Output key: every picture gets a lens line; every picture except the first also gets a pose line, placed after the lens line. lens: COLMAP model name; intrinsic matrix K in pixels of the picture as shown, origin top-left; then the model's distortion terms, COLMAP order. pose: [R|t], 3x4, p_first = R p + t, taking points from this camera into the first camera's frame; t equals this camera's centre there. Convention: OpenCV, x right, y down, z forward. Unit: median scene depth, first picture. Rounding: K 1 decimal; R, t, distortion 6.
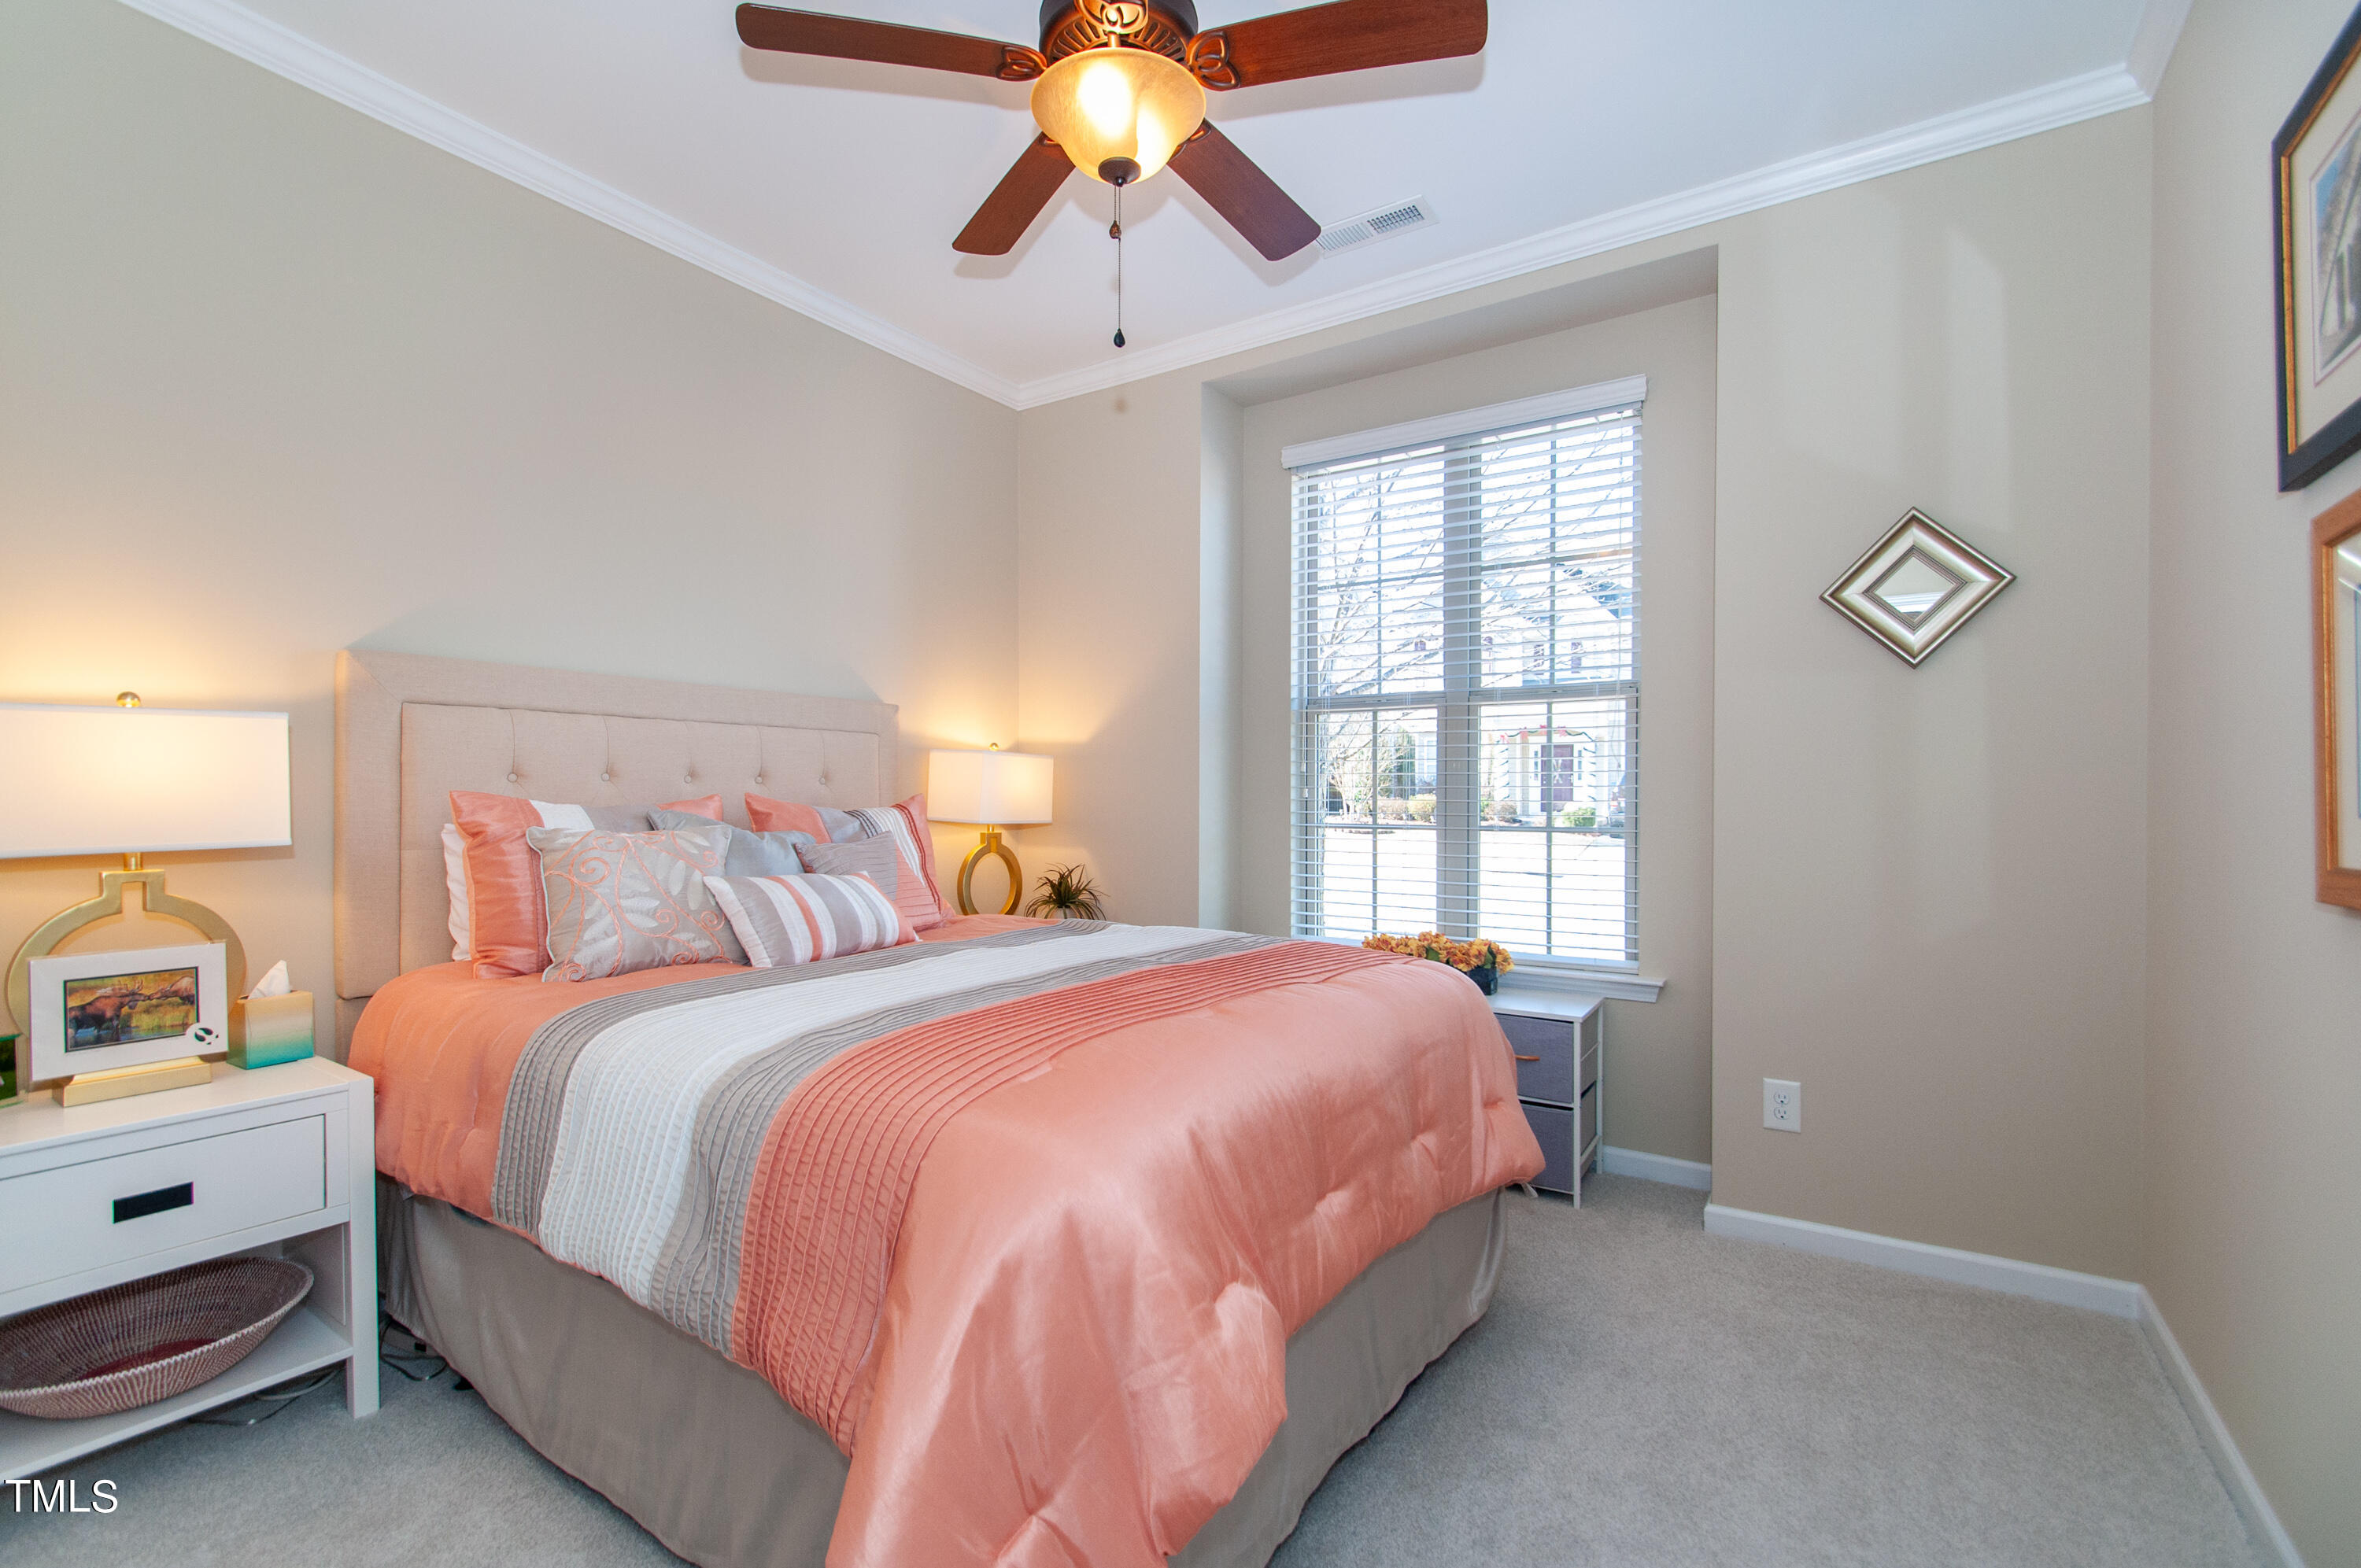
lens RADIAL K [[1031.6, 0, 1169.8], [0, 1031.6, 768.7], [0, 0, 1]] dist [0.010619, -0.006981]
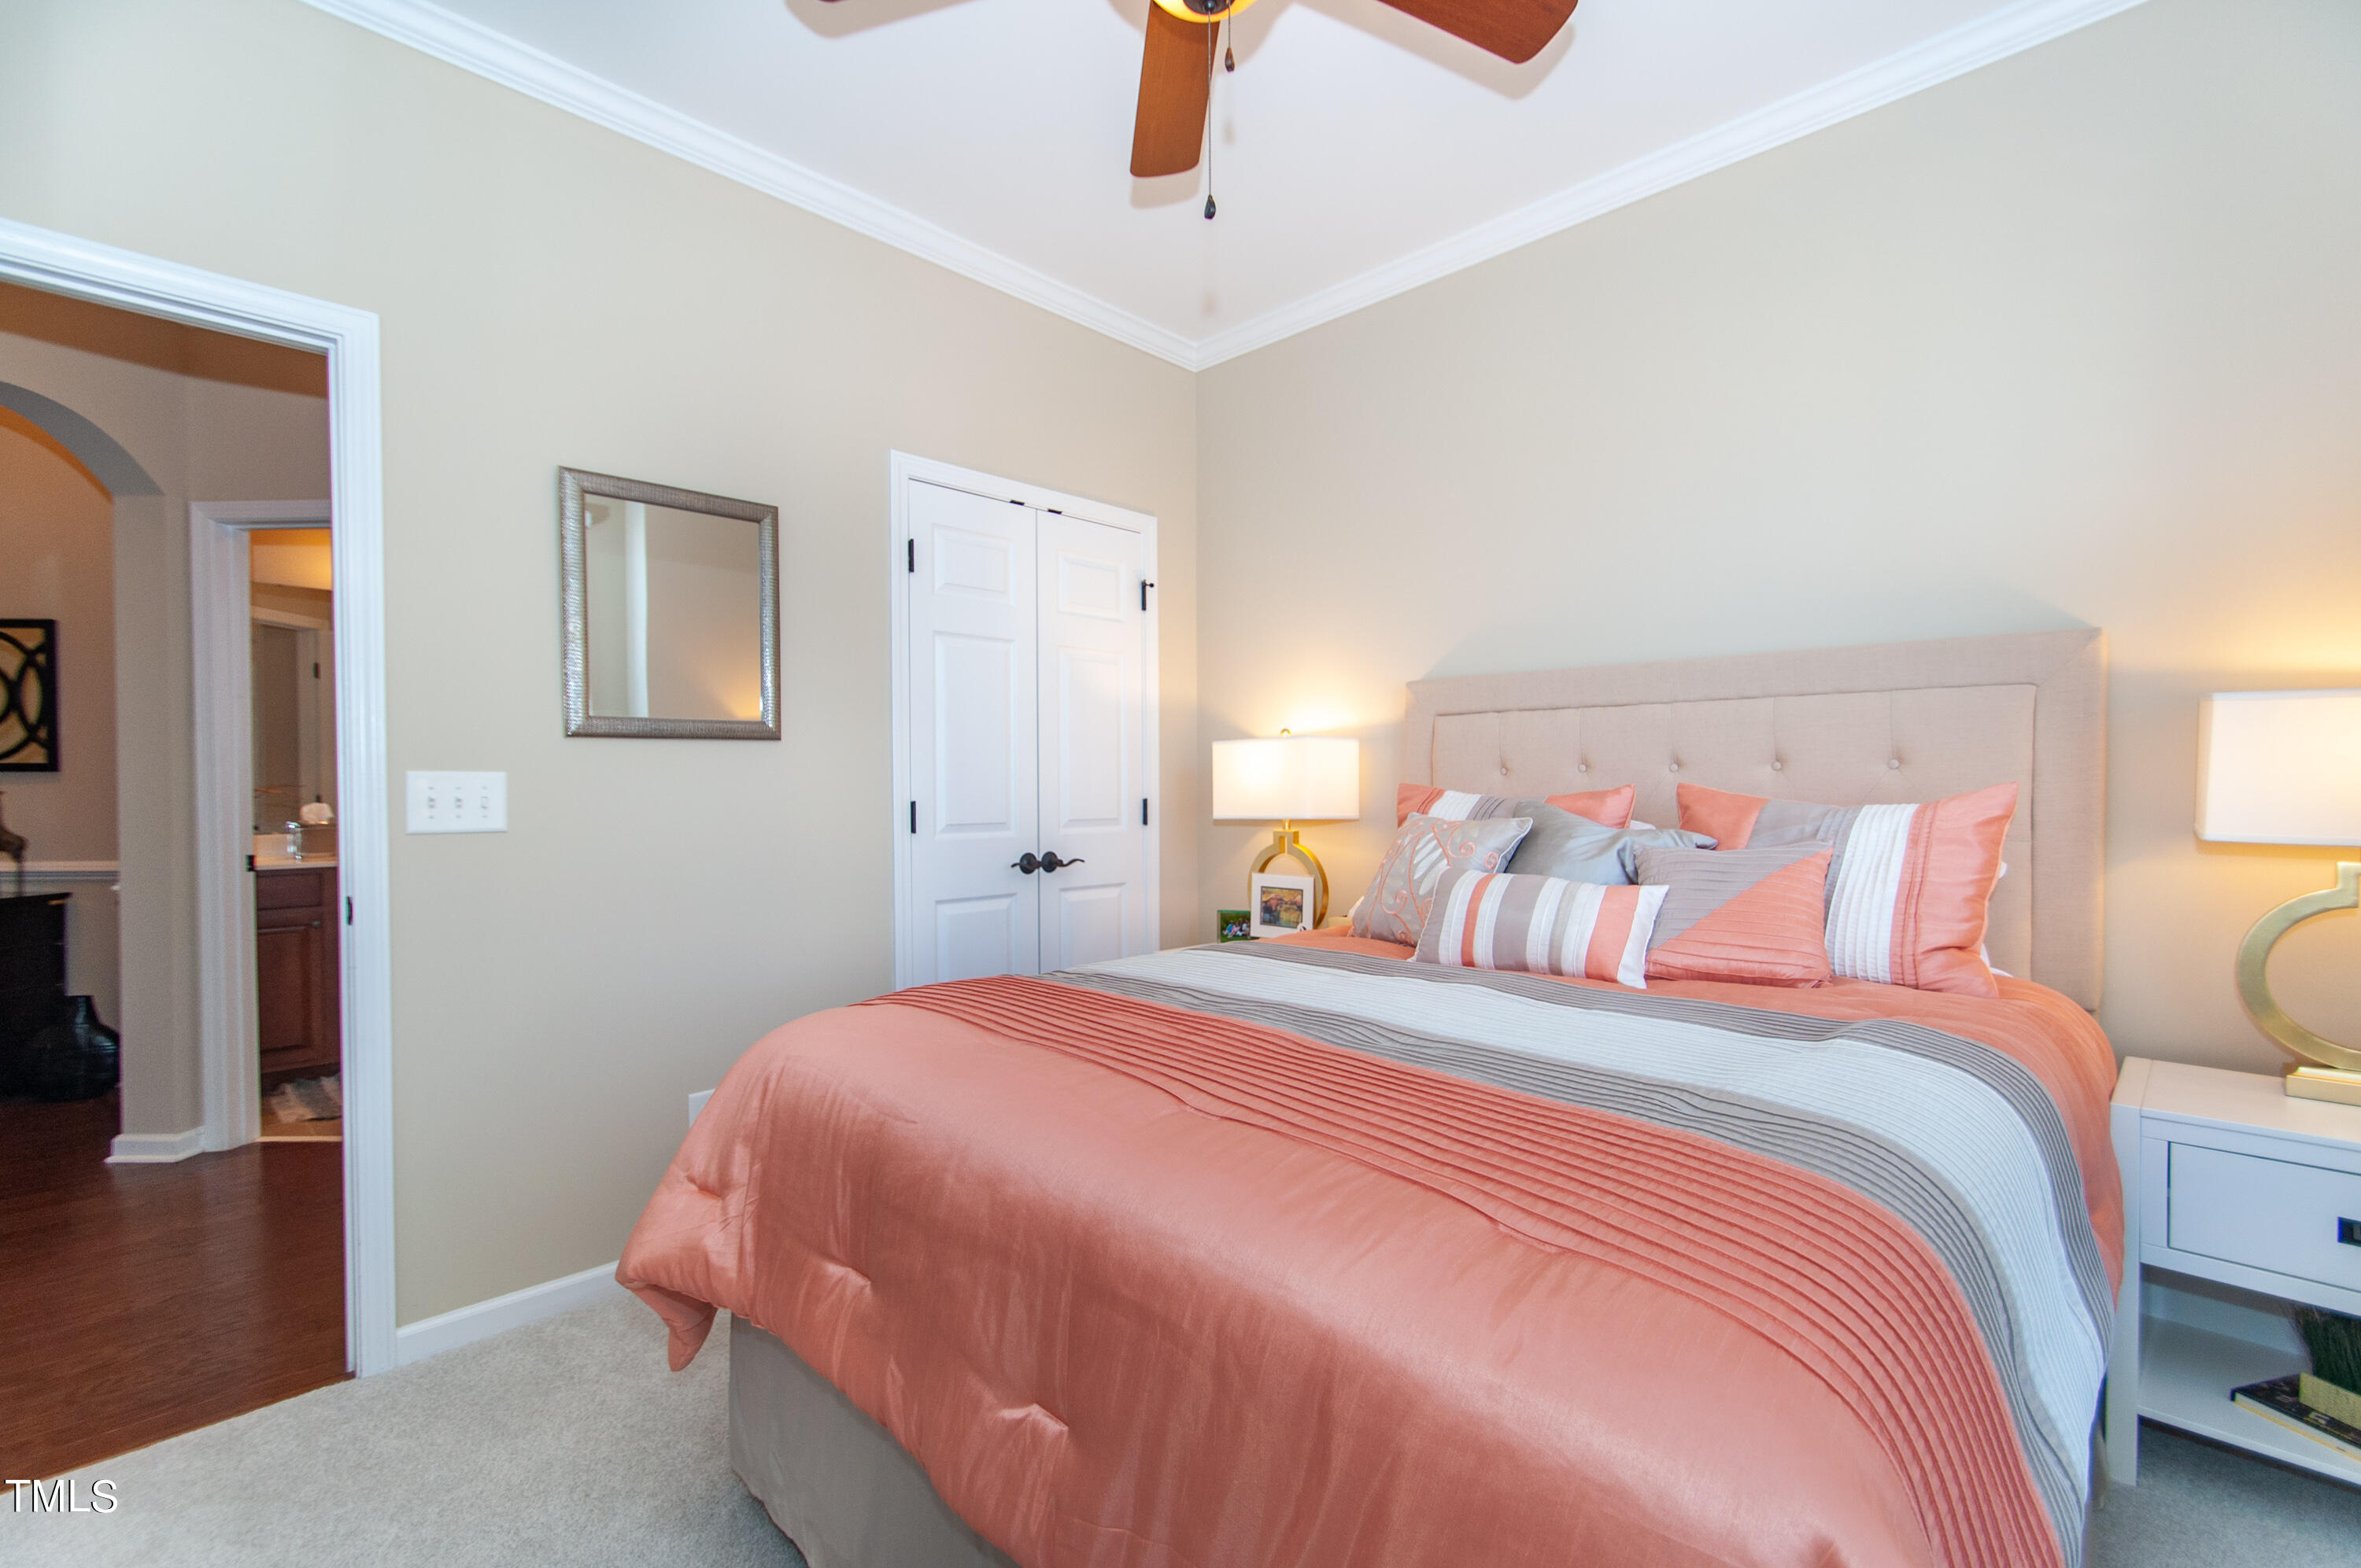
lens RADIAL K [[1059.0, 0, 1188.0], [0, 1059.0, 778.9], [0, 0, 1]] dist [-0.002323, -0.000321]
pose [[-0.181300, -0.006156, -0.983409, 0.772756], [0.030653, 0.999459, -0.011908, 0.028490], [0.982950, -0.032303, -0.181014, 1.135939]]
